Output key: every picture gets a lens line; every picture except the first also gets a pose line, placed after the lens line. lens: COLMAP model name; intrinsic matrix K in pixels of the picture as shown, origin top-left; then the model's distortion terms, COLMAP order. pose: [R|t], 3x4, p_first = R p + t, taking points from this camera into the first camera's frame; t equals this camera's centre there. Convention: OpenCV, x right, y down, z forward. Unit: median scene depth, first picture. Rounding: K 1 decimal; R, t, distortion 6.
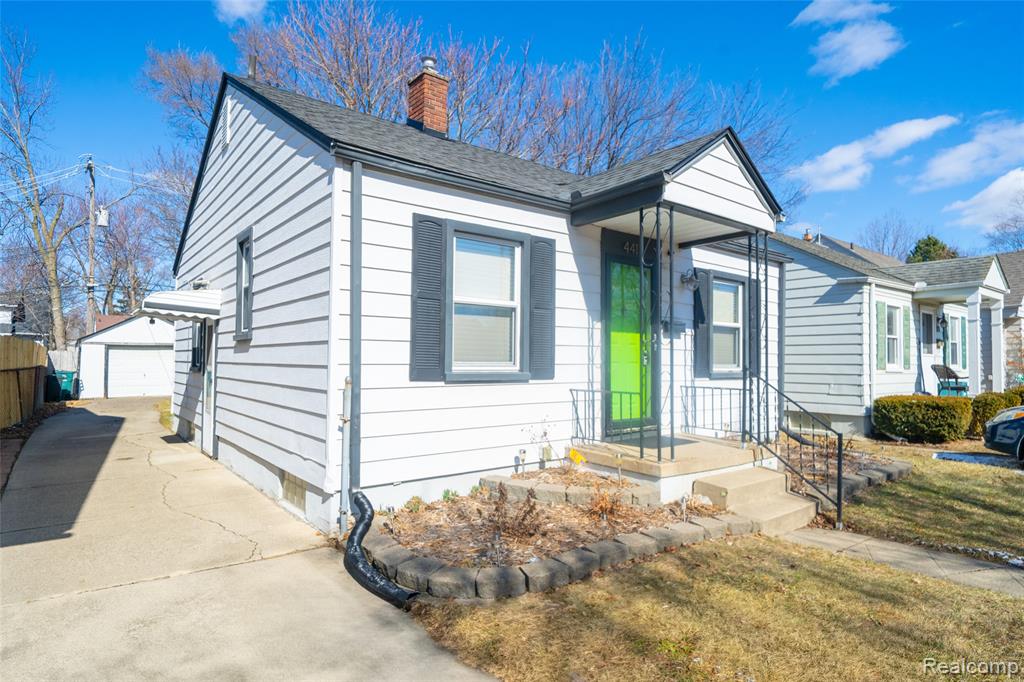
lens RADIAL K [[572.8, 0, 505.2], [0, 572.8, 340.4], [0, 0, 1]] dist [0.006556, -0.000765]
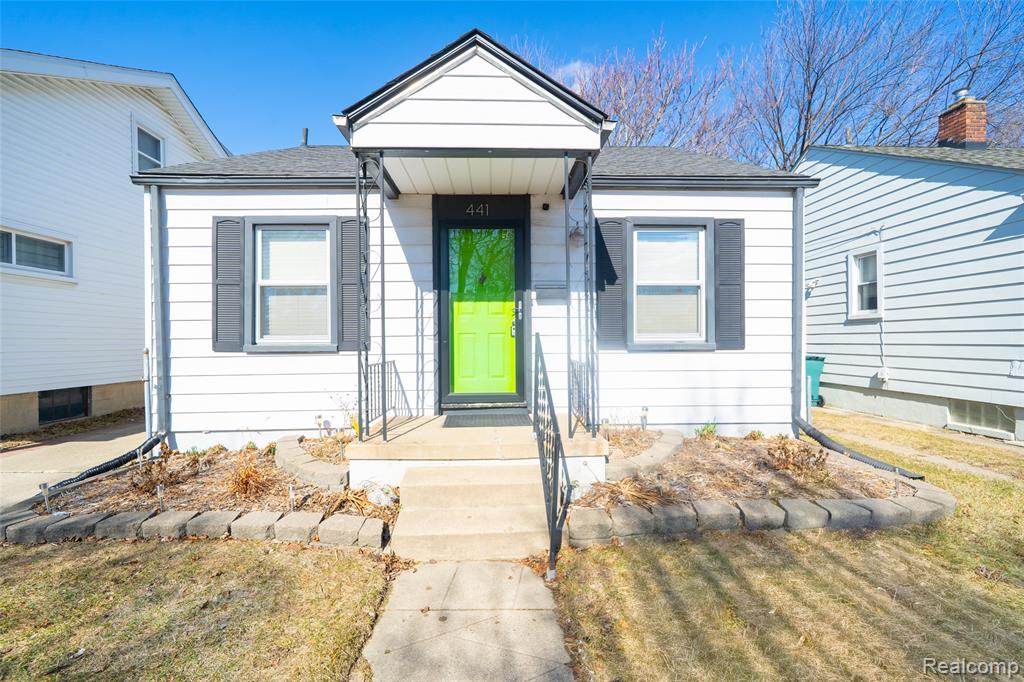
lens RADIAL K [[405.9, 0, 509.2], [0, 405.9, 341.8], [0, 0, 1]] dist [-0.007714, 0.002361]
pose [[0.809437, -0.010078, -0.587121, 0.607078], [0.039570, 0.998516, 0.037413, 0.029297], [0.585872, -0.053516, 0.808634, 0.451446]]
